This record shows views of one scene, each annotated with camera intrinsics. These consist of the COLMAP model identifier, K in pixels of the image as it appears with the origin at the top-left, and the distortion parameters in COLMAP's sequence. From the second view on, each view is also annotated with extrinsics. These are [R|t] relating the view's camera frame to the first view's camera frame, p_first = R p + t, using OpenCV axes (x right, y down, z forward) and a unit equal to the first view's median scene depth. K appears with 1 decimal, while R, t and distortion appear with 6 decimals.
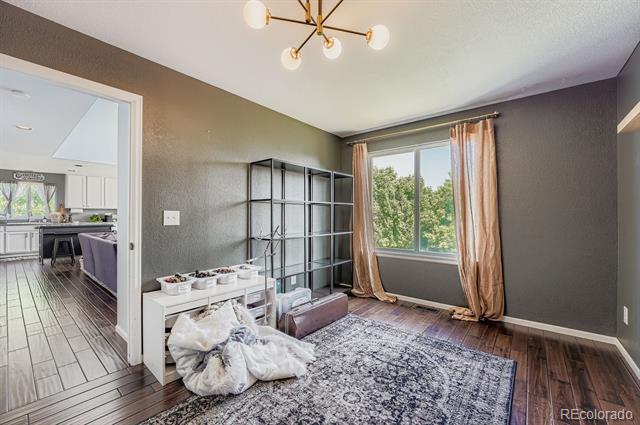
lens RADIAL K [[261.6, 0, 319.8], [0, 261.6, 212.6], [0, 0, 1]] dist [-0.001341, -0.000214]
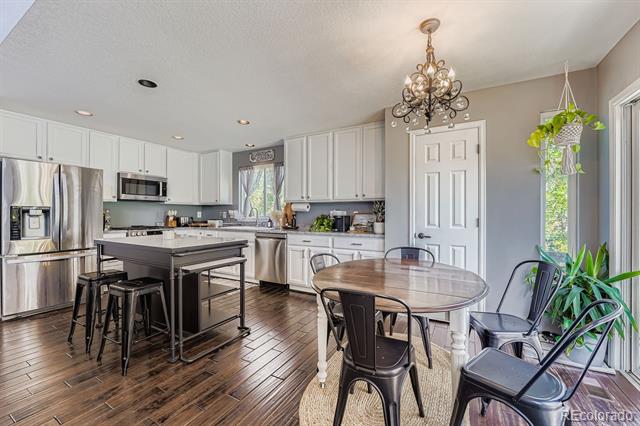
lens RADIAL K [[261.6, 0, 315.4], [0, 261.6, 212.8], [0, 0, 1]] dist [-0.001341, -0.000214]
pose [[0.162798, -0.009159, -0.986617, -0.431040], [-0.000261, 0.999956, -0.009325, 0.009393], [0.986659, 0.001776, 0.162789, 0.989291]]
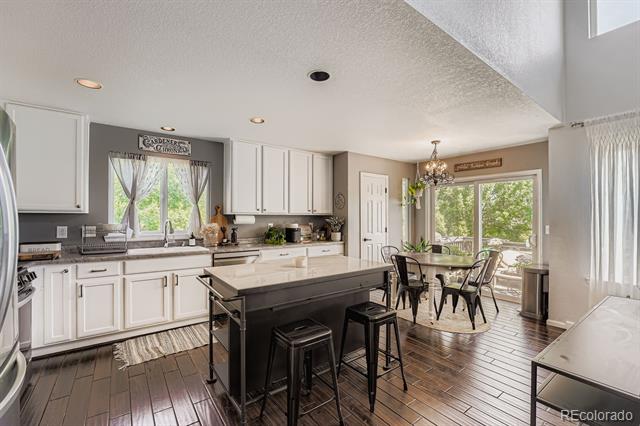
lens RADIAL K [[271.4, 0, 319.9], [0, 271.4, 216.7], [0, 0, 1]] dist [-0.005049, -0.000149]
pose [[0.967004, -0.002538, -0.254749, -0.707189], [0.002599, 0.999997, -0.000099, -0.012643], [0.254749, -0.000566, 0.967007, 0.590458]]
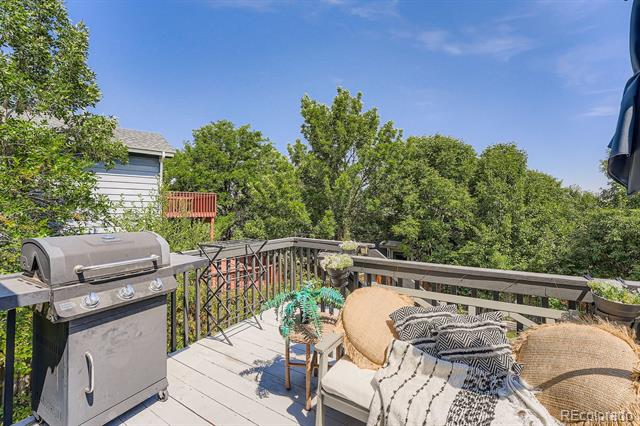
lens RADIAL K [[261.6, 0, 320.7], [0, 261.6, 211.6], [0, 0, 1]] dist [-0.001341, -0.000214]
pose [[0.993362, -0.008800, 0.114691, -0.636713], [0.008283, 0.999953, 0.004977, -0.004800], [-0.114730, -0.003994, 0.993389, 0.766063]]
